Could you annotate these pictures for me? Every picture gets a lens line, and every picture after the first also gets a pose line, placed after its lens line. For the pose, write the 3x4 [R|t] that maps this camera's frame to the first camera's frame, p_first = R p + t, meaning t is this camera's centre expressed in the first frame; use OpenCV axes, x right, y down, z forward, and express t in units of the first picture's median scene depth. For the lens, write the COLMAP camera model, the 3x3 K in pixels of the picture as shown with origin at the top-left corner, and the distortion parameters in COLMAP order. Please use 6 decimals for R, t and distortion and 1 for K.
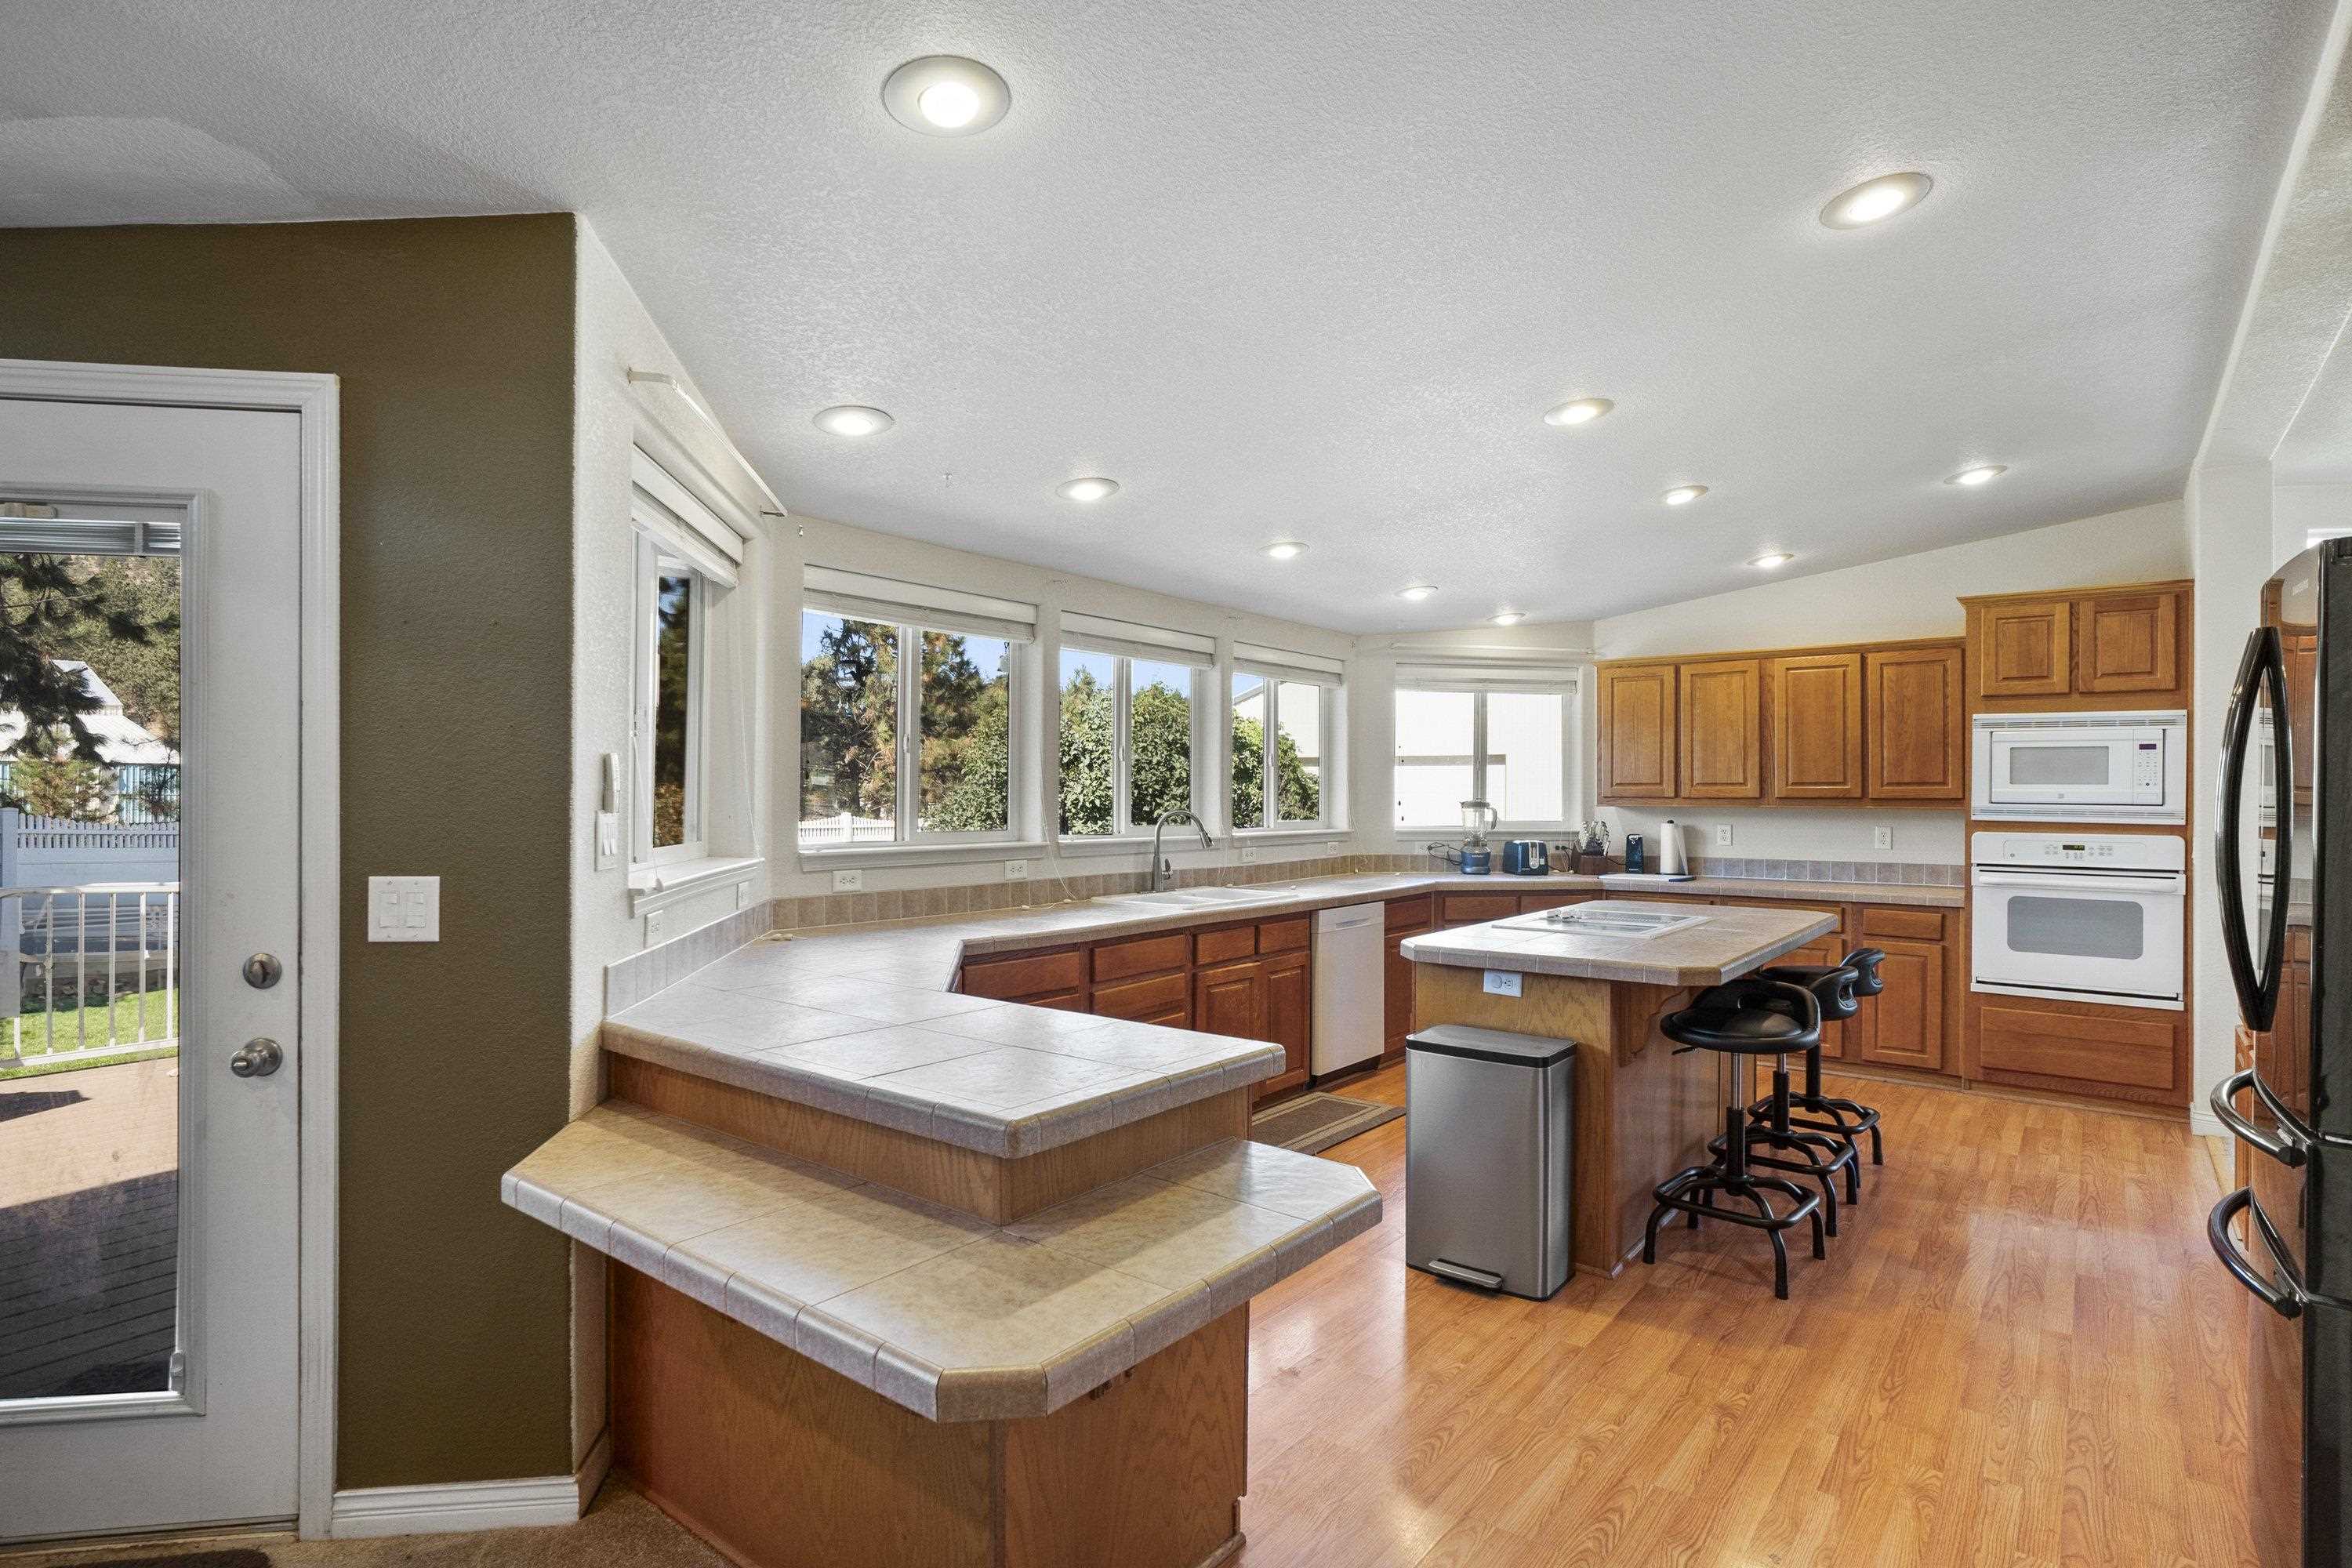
lens RADIAL K [[1194.4, 0, 1176.0], [0, 1194.4, 784.0], [0, 0, 1]] dist [-0.000278, -0.000057]
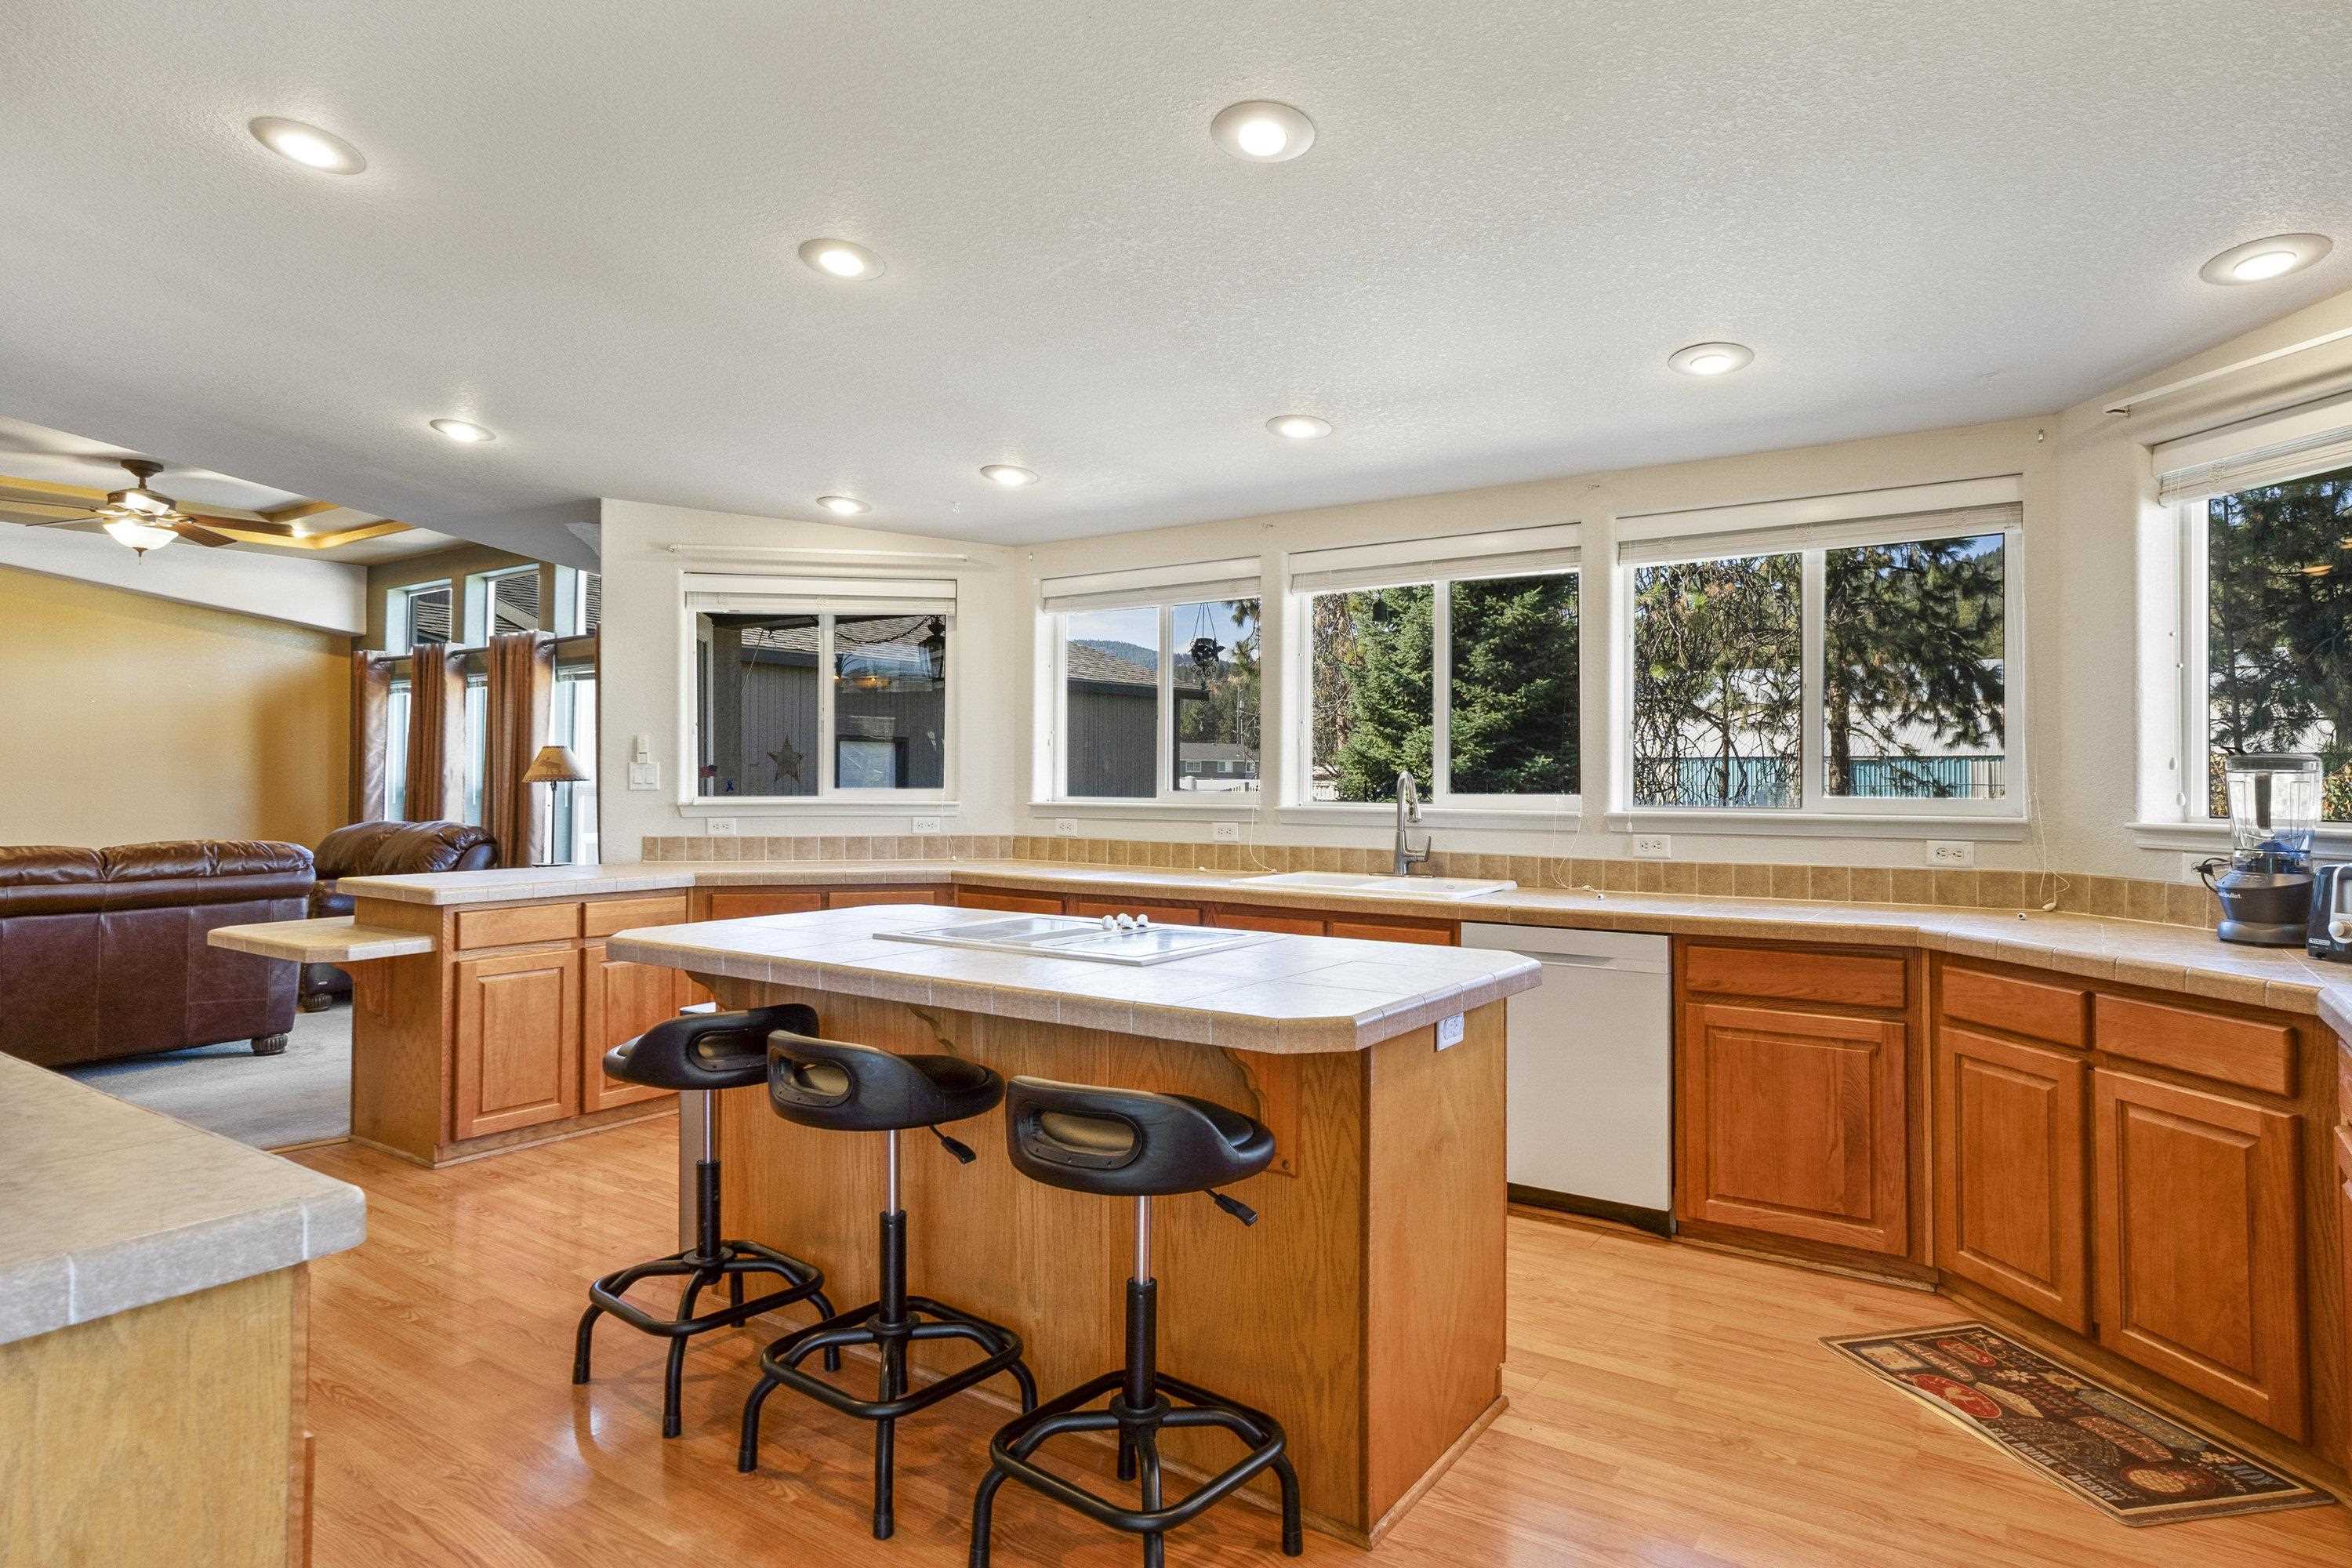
lens RADIAL K [[1308.5, 0, 1185.1], [0, 1308.5, 759.0], [0, 0, 1]] dist [0.003511, 0.001328]
pose [[0.062313, -0.022763, -0.997797, 0.757564], [0.002236, 0.999741, -0.022668, 0.029304], [0.998054, -0.000819, 0.062348, 0.728346]]
